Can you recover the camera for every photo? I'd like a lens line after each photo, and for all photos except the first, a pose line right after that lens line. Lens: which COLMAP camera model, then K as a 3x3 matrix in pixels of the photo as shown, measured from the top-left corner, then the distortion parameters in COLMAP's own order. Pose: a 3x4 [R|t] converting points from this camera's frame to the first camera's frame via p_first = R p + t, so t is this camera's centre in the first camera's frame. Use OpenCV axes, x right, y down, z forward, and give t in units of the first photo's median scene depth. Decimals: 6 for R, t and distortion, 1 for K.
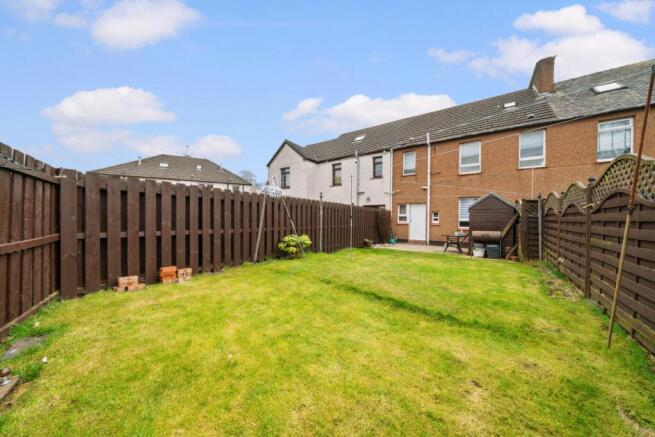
lens RADIAL K [[224.5, 0, 326.4], [0, 224.5, 218.9], [0, 0, 1]] dist [0.000416, 0.000049]
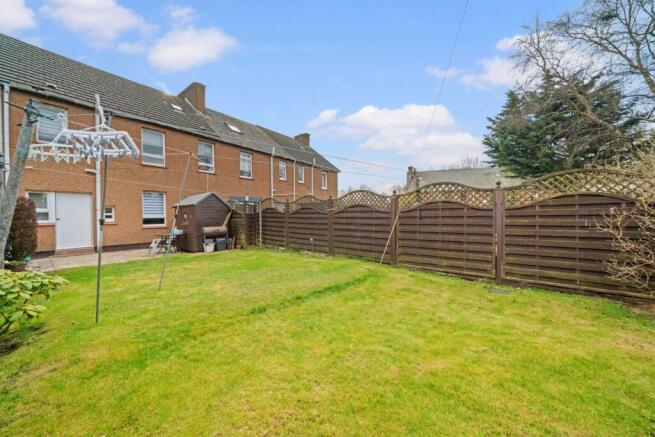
lens RADIAL K [[224.5, 0, 326.4], [0, 224.5, 218.9], [0, 0, 1]] dist [0.000416, 0.000049]
pose [[0.052770, -0.029182, 0.998180, -0.301912], [0.003111, 0.999573, 0.029058, -0.012886], [-0.998602, 0.001572, 0.052838, 0.330416]]
